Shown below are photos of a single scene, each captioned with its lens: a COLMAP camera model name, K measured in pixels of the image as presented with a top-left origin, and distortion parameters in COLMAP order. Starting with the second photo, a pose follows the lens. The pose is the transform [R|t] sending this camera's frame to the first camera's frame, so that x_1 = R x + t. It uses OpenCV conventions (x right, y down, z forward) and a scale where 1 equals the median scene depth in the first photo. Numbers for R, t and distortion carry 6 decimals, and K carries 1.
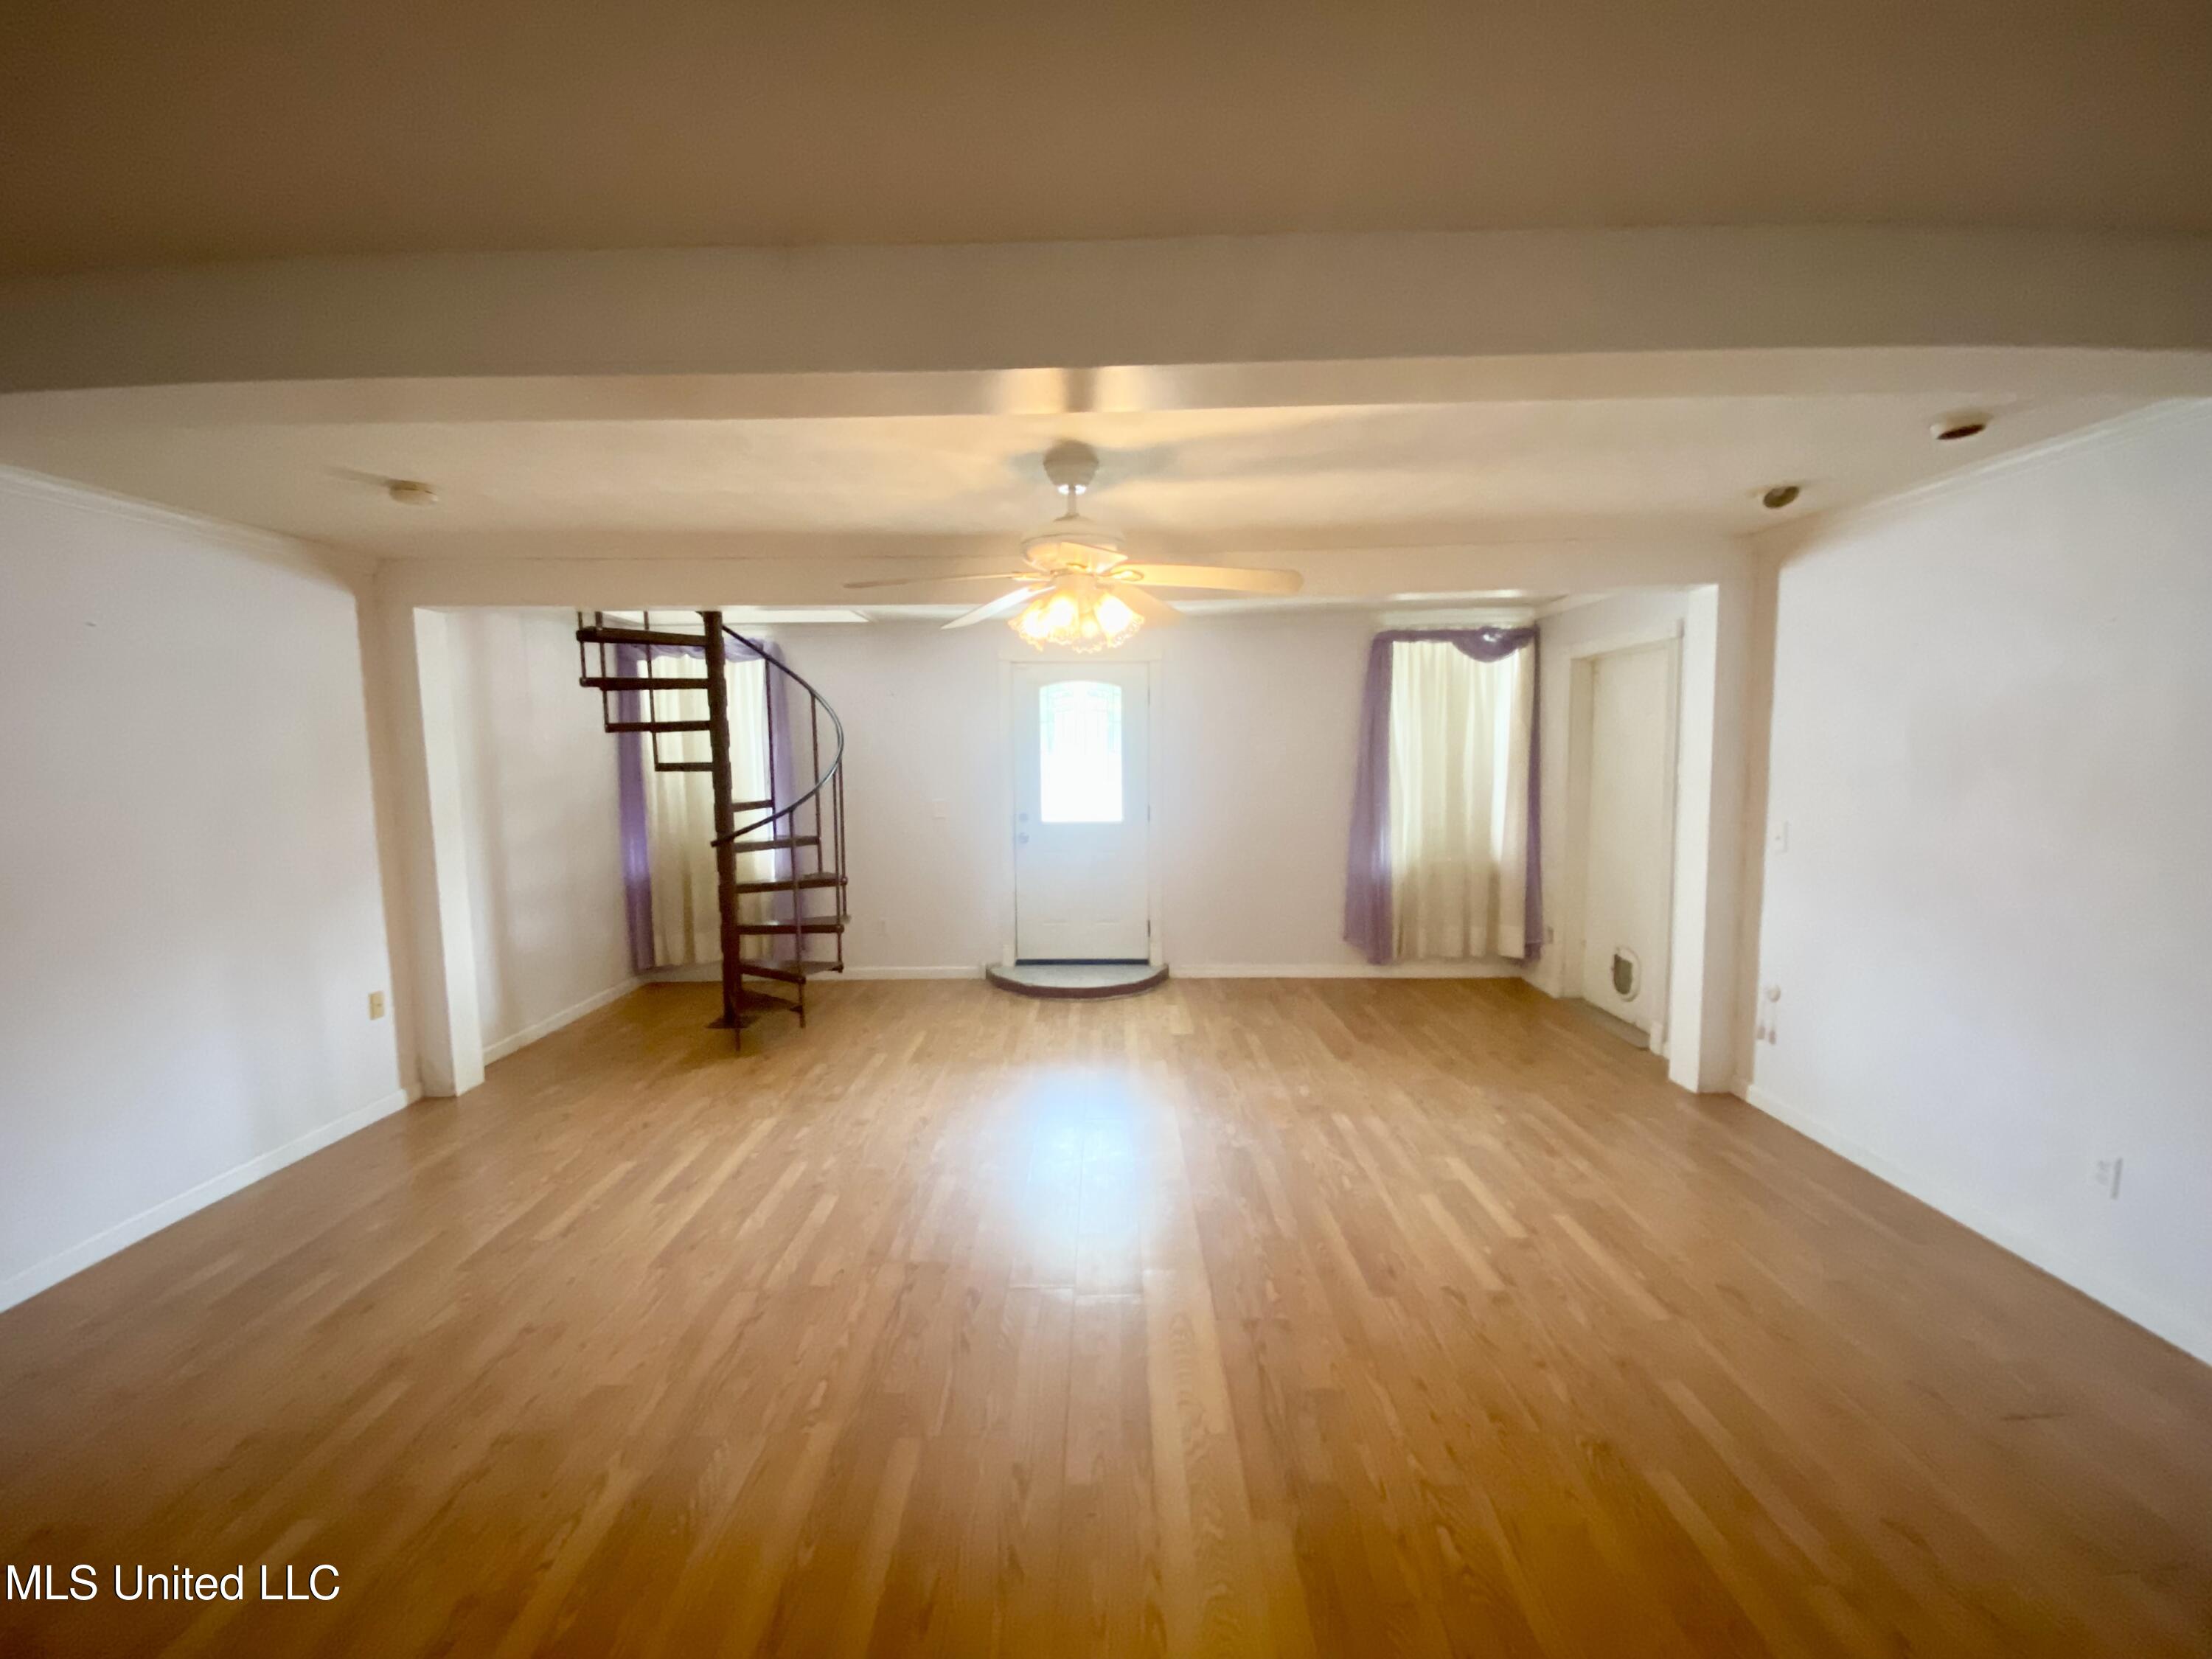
lens RADIAL K [[888.7, 0, 1093.2], [0, 888.7, 835.9], [0, 0, 1]] dist [0.011235, -0.010686]
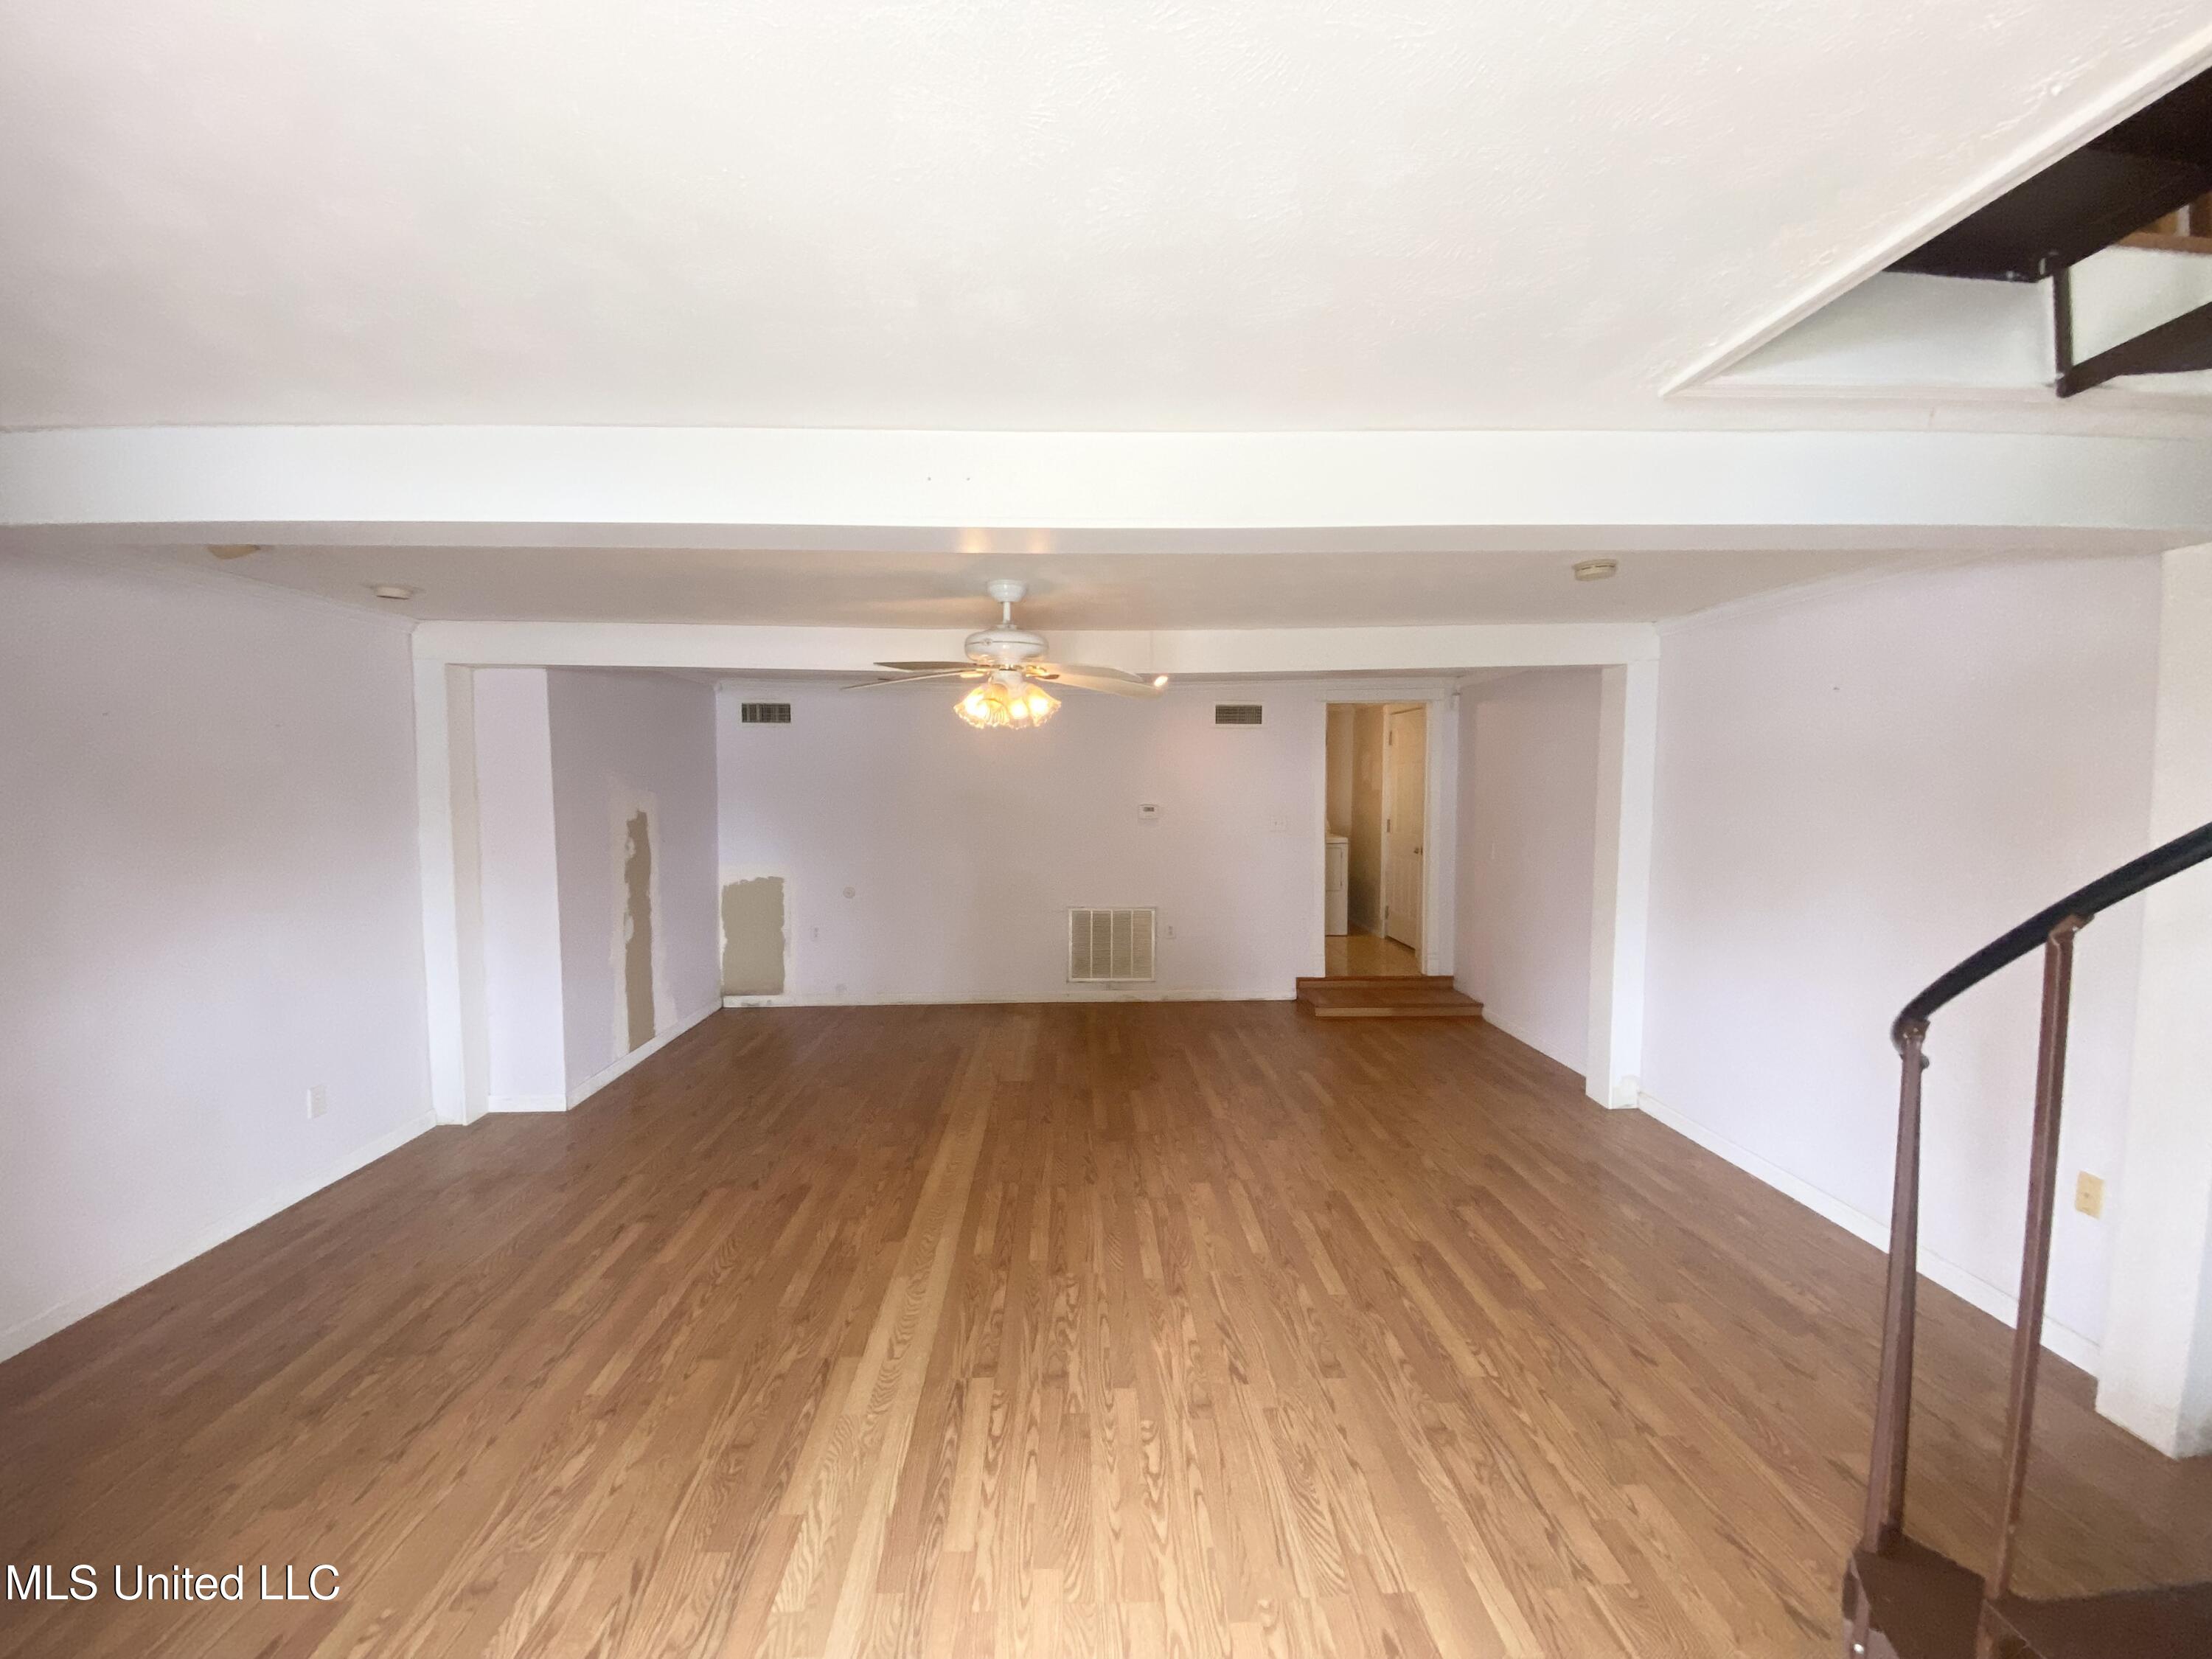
lens RADIAL K [[884.8, 0, 1107.3], [0, 884.8, 818.7], [0, 0, 1]] dist [-0.018313, -0.000195]
pose [[-0.998286, 0.016643, -0.056099, -0.048610], [0.008499, 0.989775, 0.142383, -0.140310], [0.057895, 0.141663, -0.988221, 1.220163]]
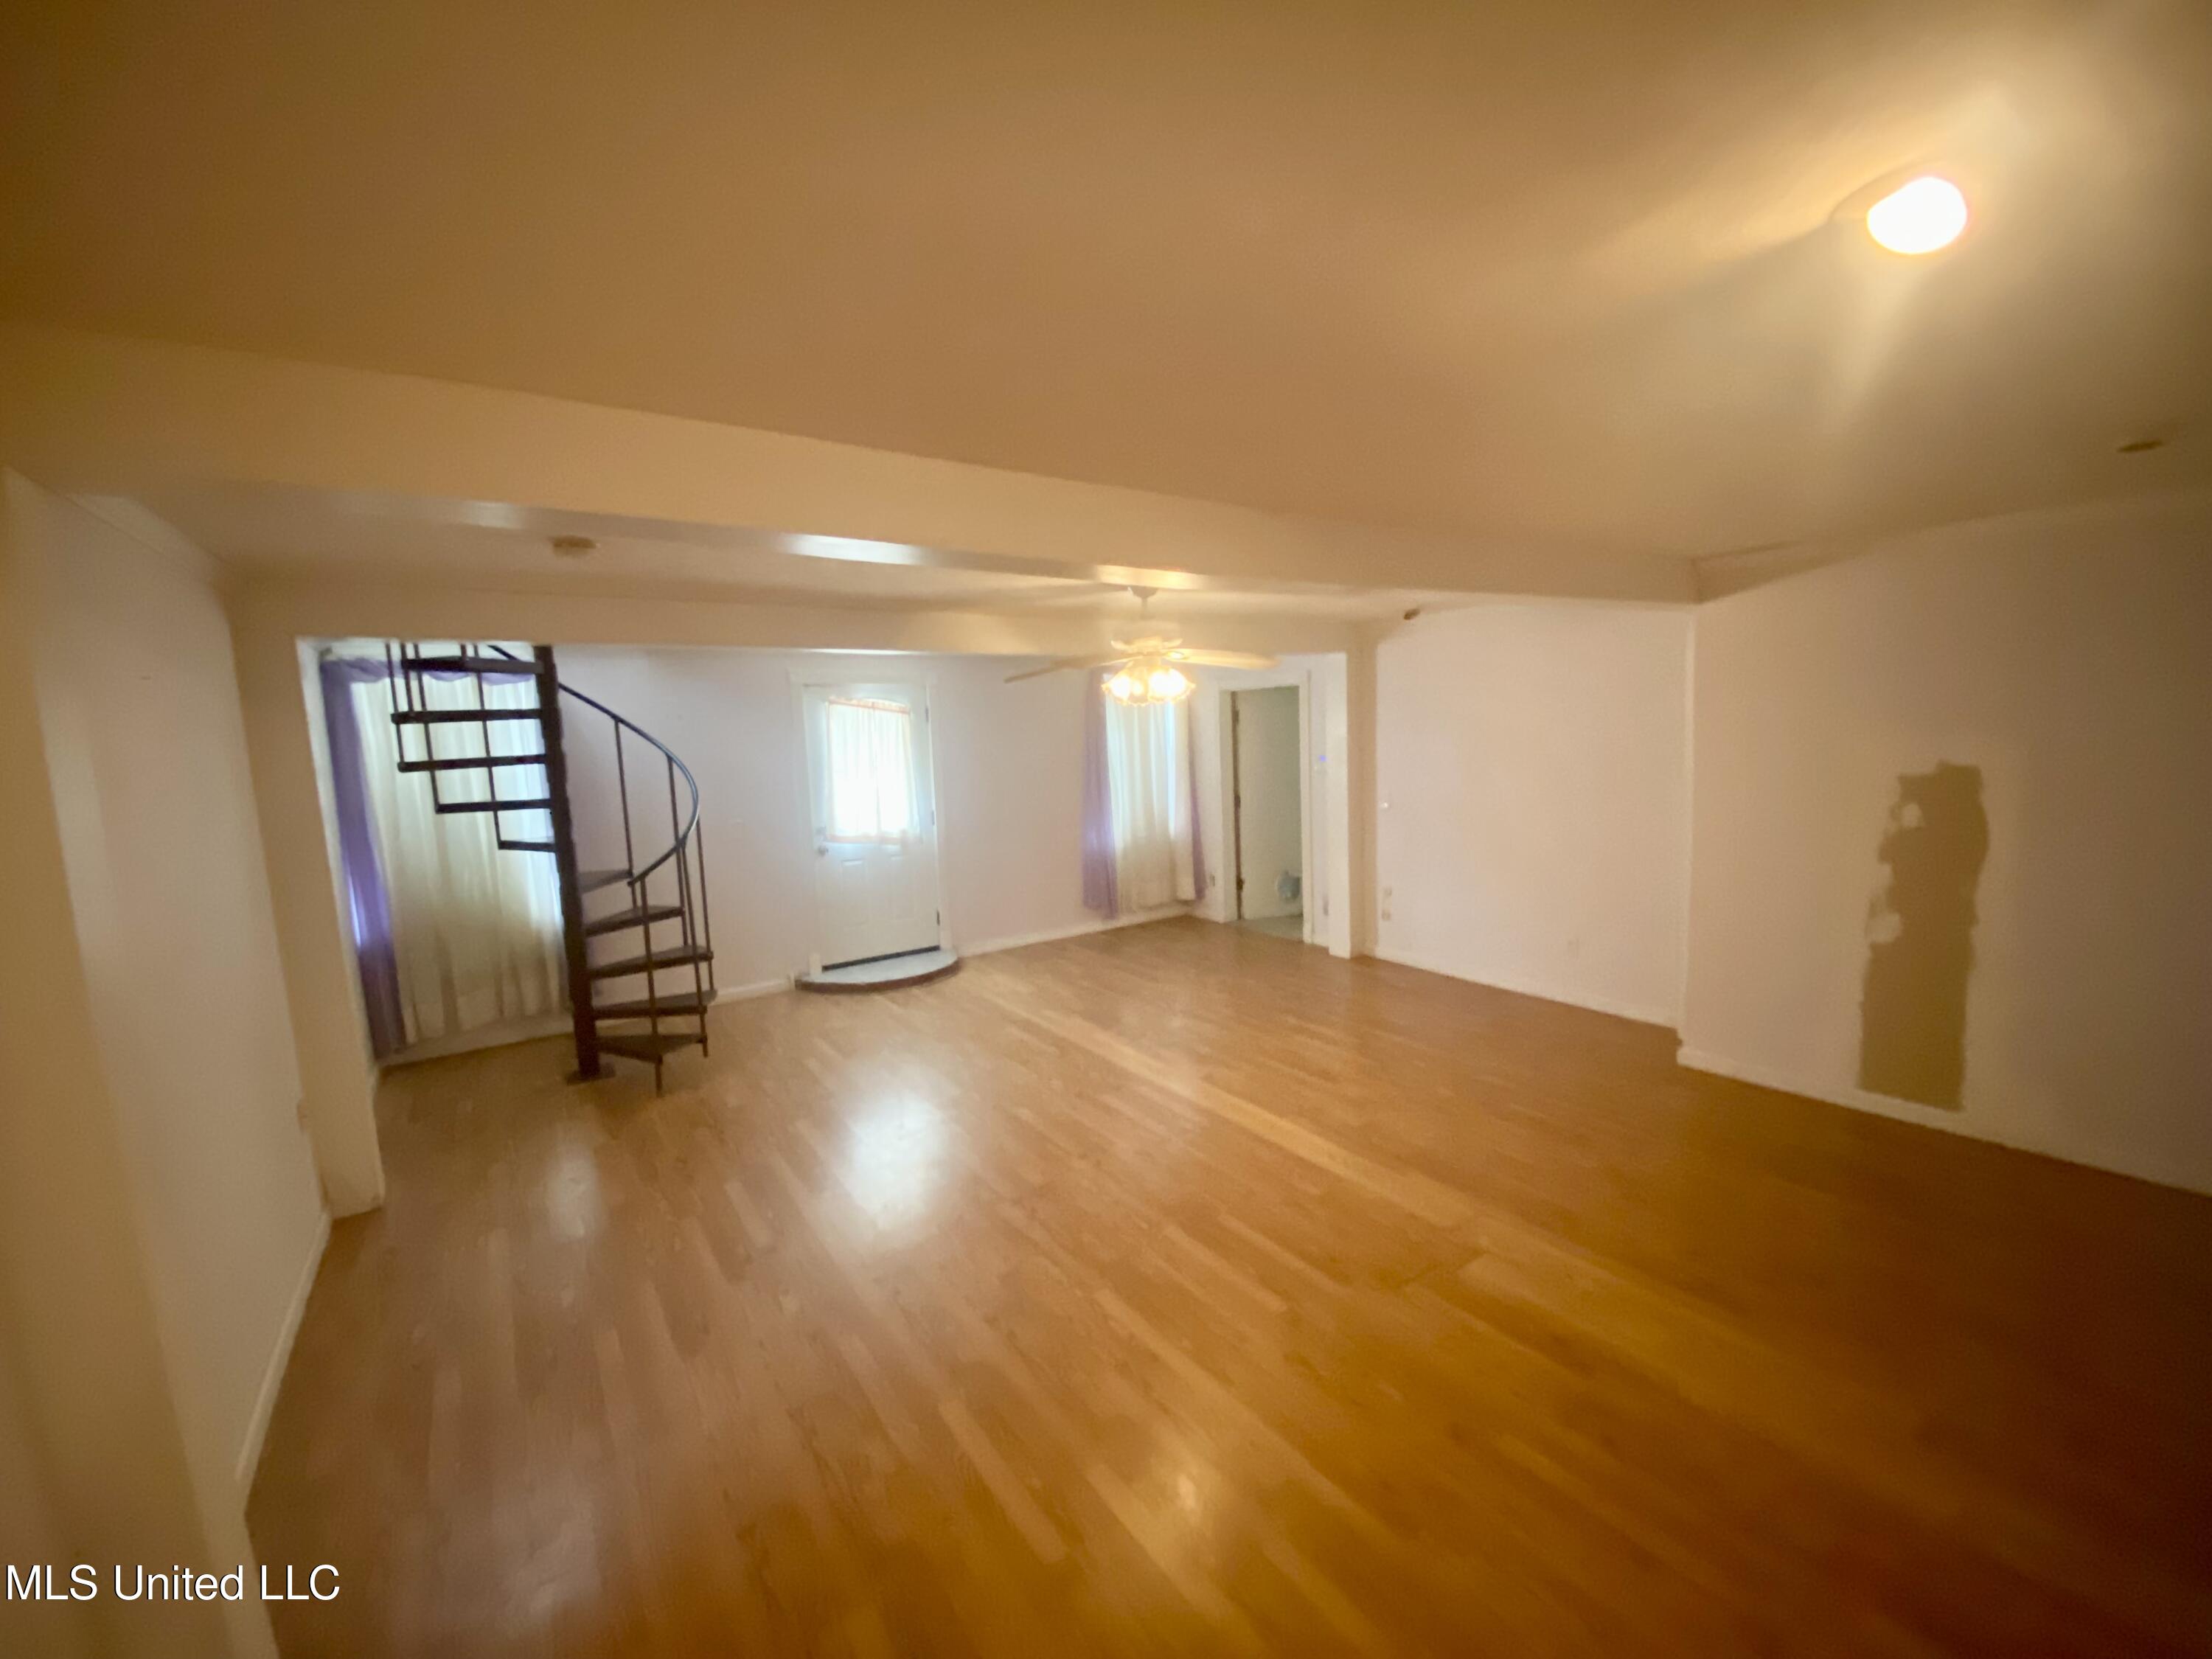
lens RADIAL K [[887.5, 0, 1094.6], [0, 887.5, 832.4], [0, 0, 1]] dist [0.000068, -0.014665]
pose [[0.820054, -0.088007, 0.565479, -0.505691], [0.085964, 0.995837, 0.030319, -0.028355], [-0.565793, 0.023747, 0.824206, -0.077286]]
